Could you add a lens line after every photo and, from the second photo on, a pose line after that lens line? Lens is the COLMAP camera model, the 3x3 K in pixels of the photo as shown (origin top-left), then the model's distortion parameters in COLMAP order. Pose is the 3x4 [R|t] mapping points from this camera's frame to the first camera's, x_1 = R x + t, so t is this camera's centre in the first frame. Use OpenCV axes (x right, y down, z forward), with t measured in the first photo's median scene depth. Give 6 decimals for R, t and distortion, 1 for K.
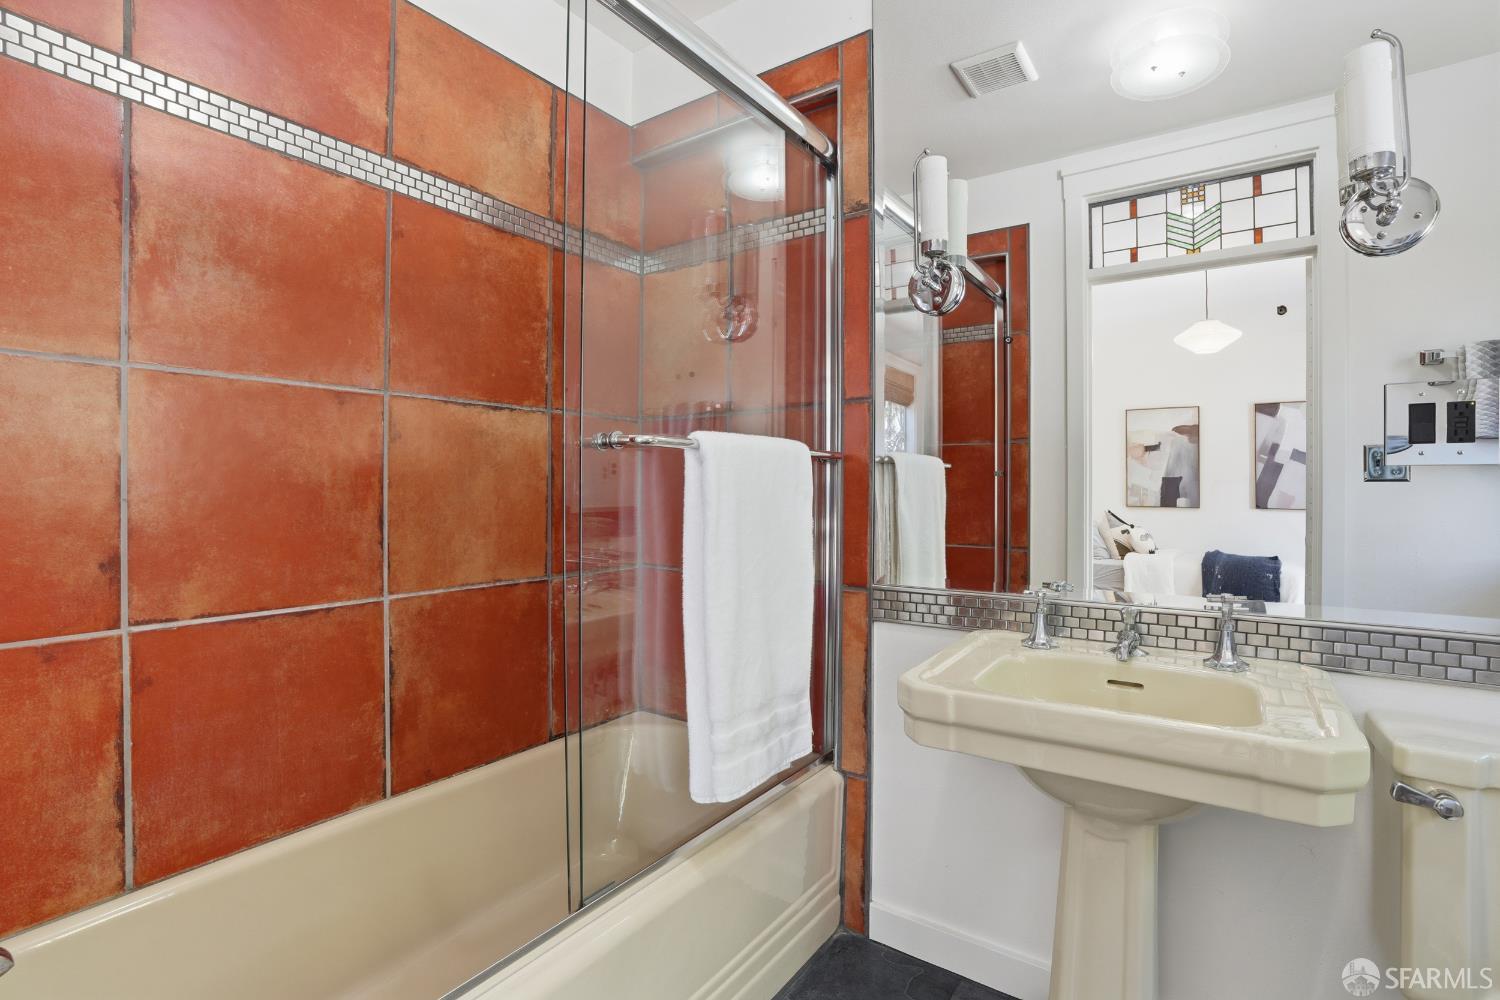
lens RADIAL K [[692.4, 0, 748.4], [0, 692.4, 493.5], [0, 0, 1]] dist [-0.062658, 0.021782]
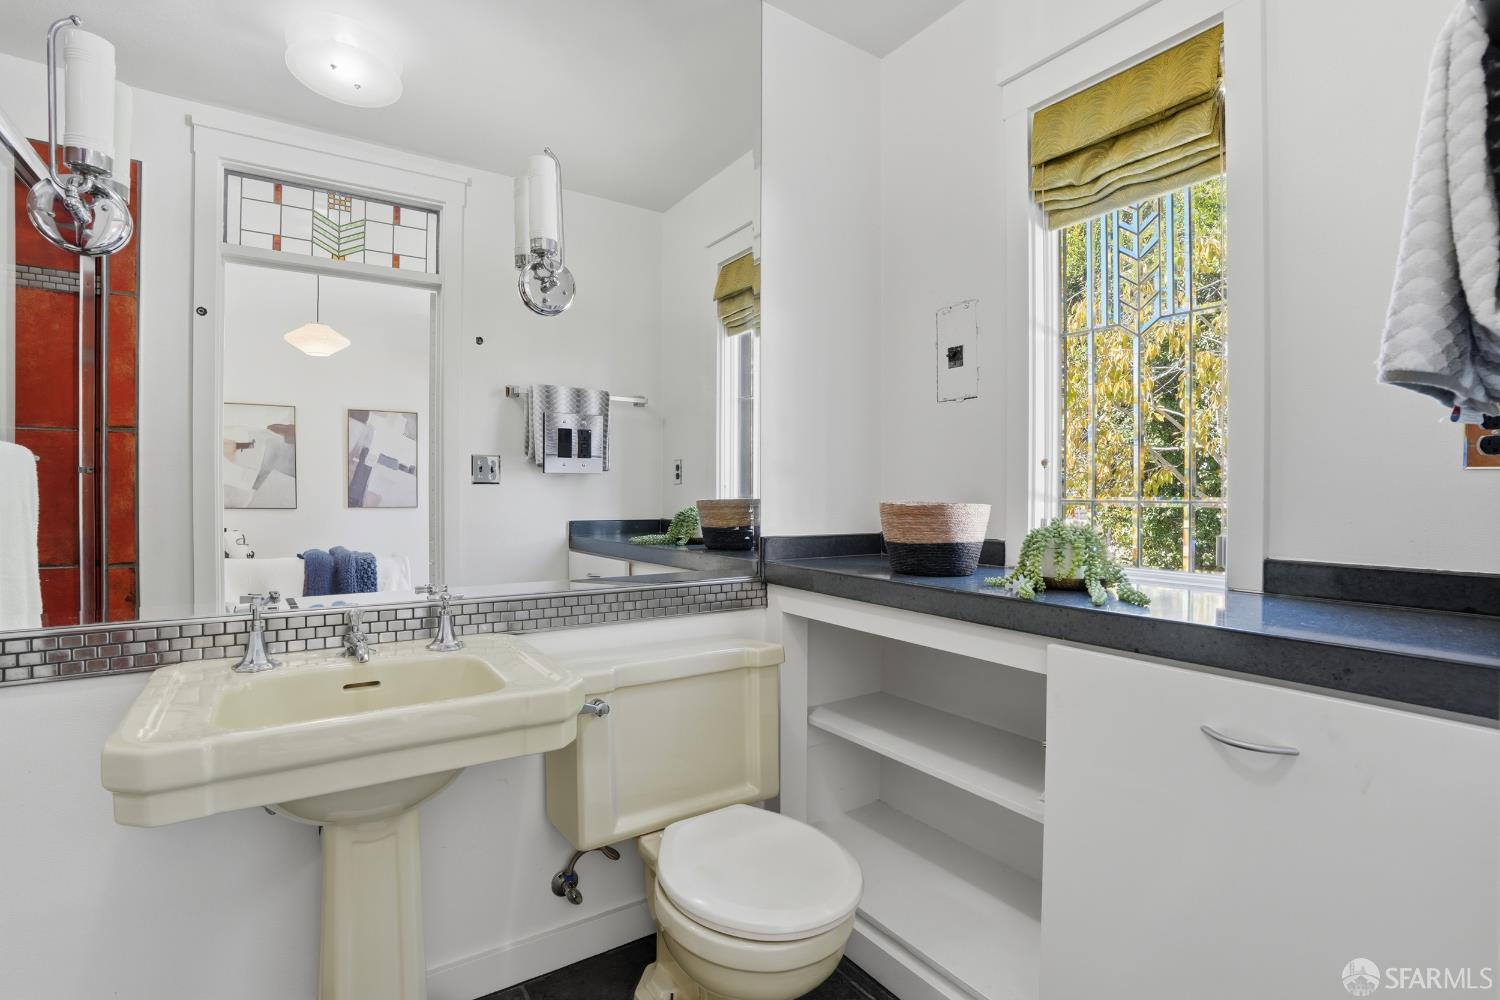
lens RADIAL K [[703.6, 0, 731.8], [0, 703.6, 500.0], [0, 0, 1]] dist [-0.067485, 0.030043]
pose [[0.374899, -0.013148, 0.926973, -0.089808], [0.004494, 0.999913, 0.012365, -0.001450], [-0.927055, -0.000470, 0.374925, 0.054927]]
